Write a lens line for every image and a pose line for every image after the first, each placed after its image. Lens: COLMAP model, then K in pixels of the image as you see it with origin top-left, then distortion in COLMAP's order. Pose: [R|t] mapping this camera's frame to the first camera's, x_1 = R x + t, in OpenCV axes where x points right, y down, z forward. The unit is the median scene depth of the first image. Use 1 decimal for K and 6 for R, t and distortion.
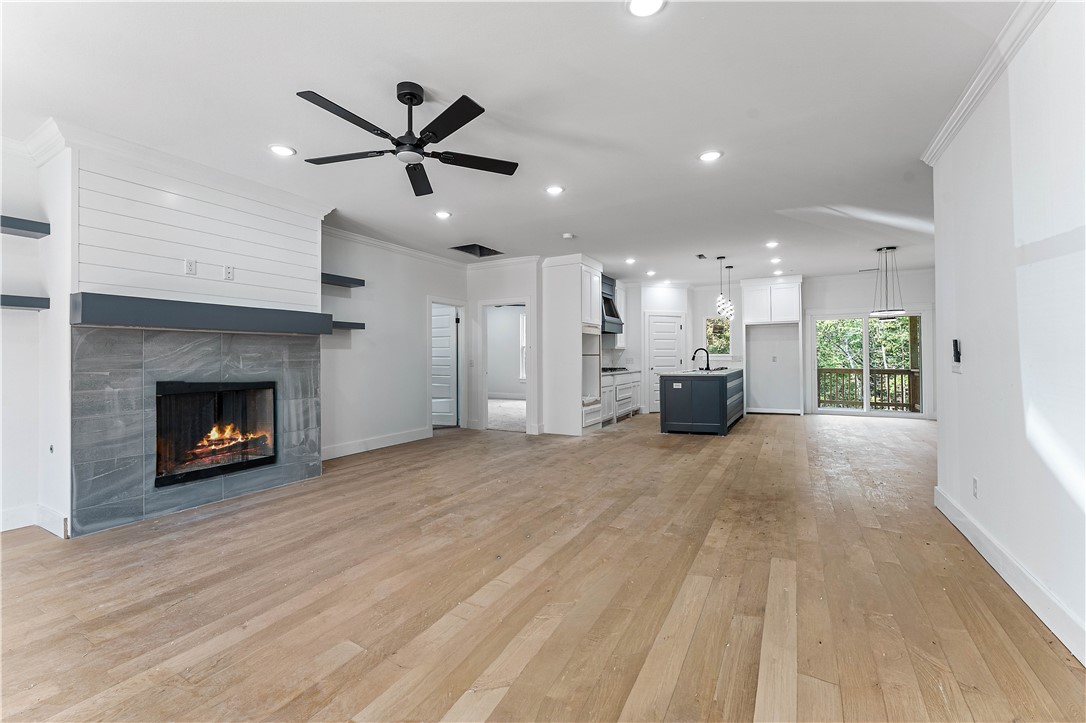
lens RADIAL K [[454.0, 0, 532.8], [0, 454.0, 356.8], [0, 0, 1]] dist [-0.003379, 0.000024]
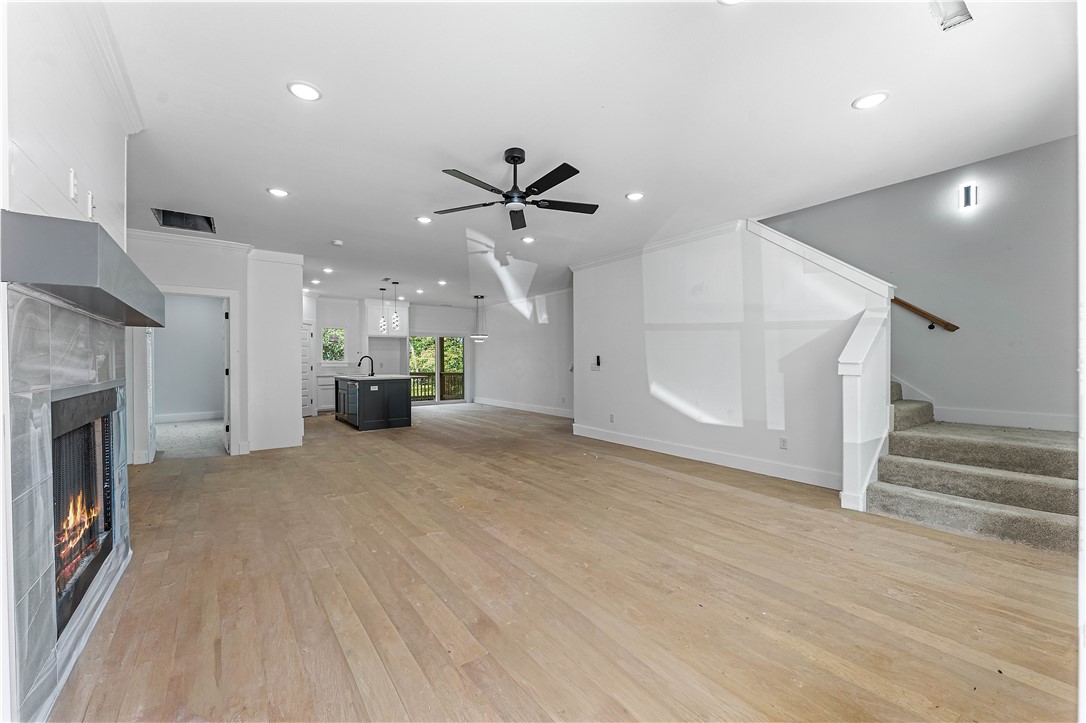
lens RADIAL K [[440.7, 0, 543.0], [0, 440.7, 361.5], [0, 0, 1]] dist [-0.012190, -0.000019]
pose [[0.405860, 0.008280, 0.913898, -0.522773], [-0.002838, 0.999966, -0.007800, 0.003081], [-0.913931, 0.000572, 0.405869, 0.156500]]
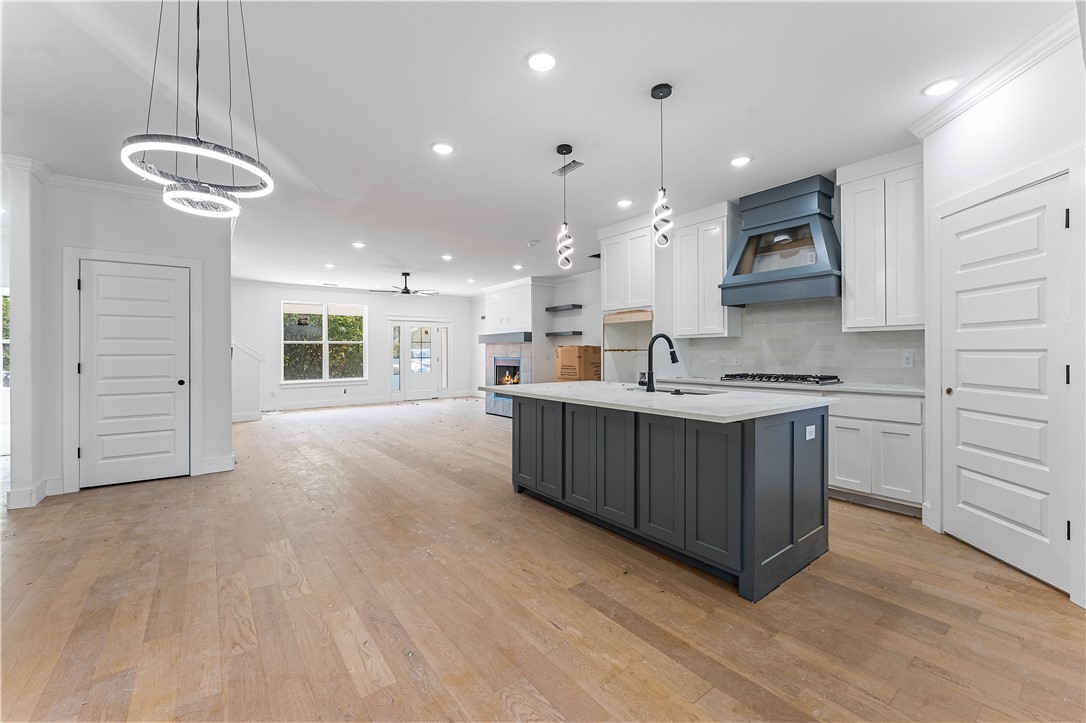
lens RADIAL K [[435.7, 0, 537.5], [0, 435.7, 352.0], [0, 0, 1]] dist [-0.000786, 0.000021]
pose [[-0.385316, 0.006337, -0.922763, 0.874420], [0.010513, 0.999942, 0.002477, -0.004733], [0.922725, -0.008746, -0.385360, 1.180515]]
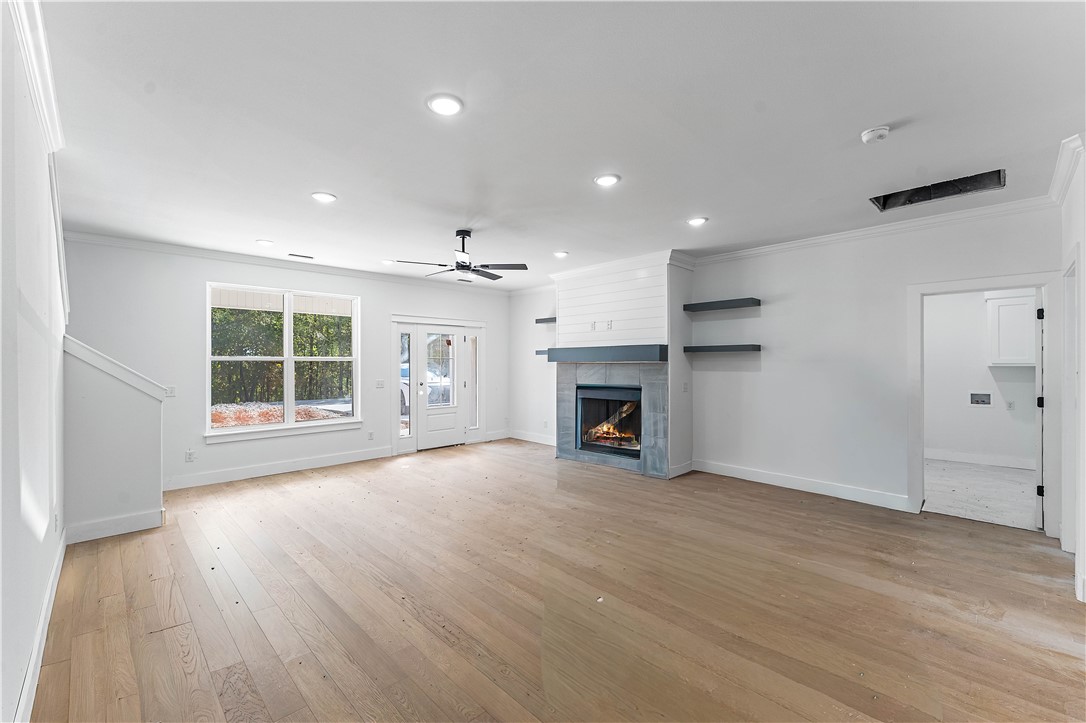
lens RADIAL K [[440.7, 0, 543.0], [0, 440.7, 361.5], [0, 0, 1]] dist [-0.012190, -0.000019]
pose [[-0.268366, 0.004092, -0.963308, 0.487141], [0.005598, 0.999981, 0.002688, -0.035190], [0.963301, -0.004671, -0.268384, 0.663700]]
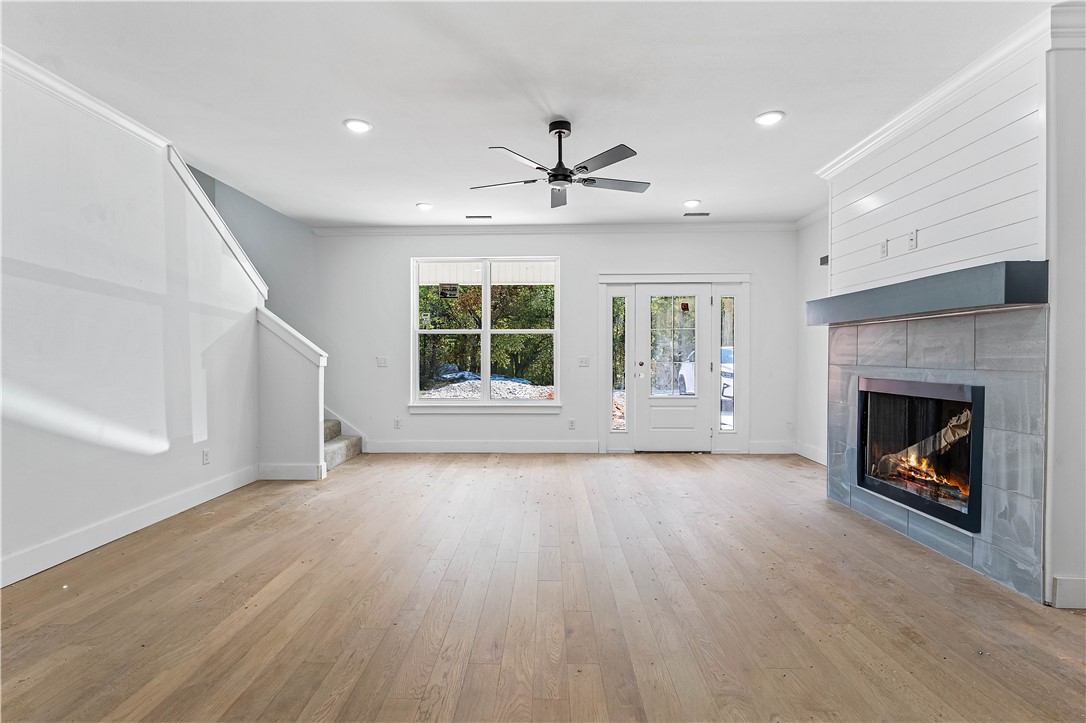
lens RADIAL K [[500.8, 0, 531.9], [0, 500.8, 358.7], [0, 0, 1]] dist [-0.015738, 0.000078]
pose [[-0.881180, 0.012487, -0.472617, 0.154845], [0.008554, 0.999909, 0.010470, -0.001101], [0.472704, 0.005183, -0.881206, 0.796671]]
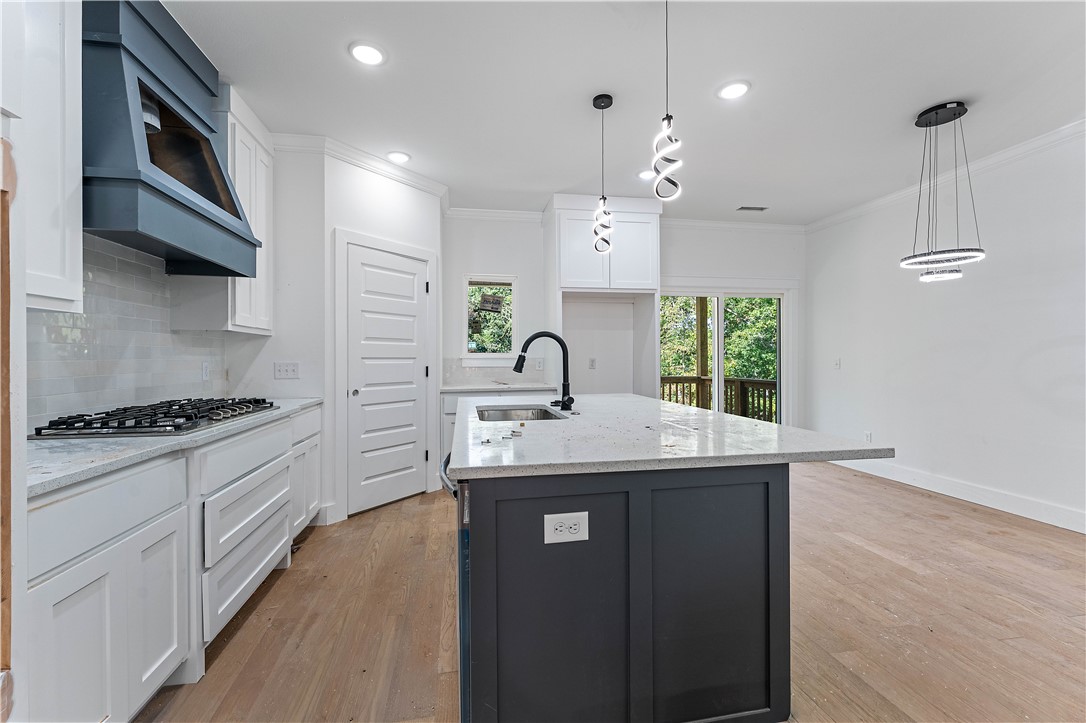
lens RADIAL K [[454.0, 0, 532.8], [0, 454.0, 356.8], [0, 0, 1]] dist [-0.003379, 0.000024]
pose [[0.772874, 0.004939, 0.634540, 0.197338], [-0.003389, 0.999988, -0.003656, -0.001350], [-0.634550, 0.000676, 0.772881, 0.872009]]
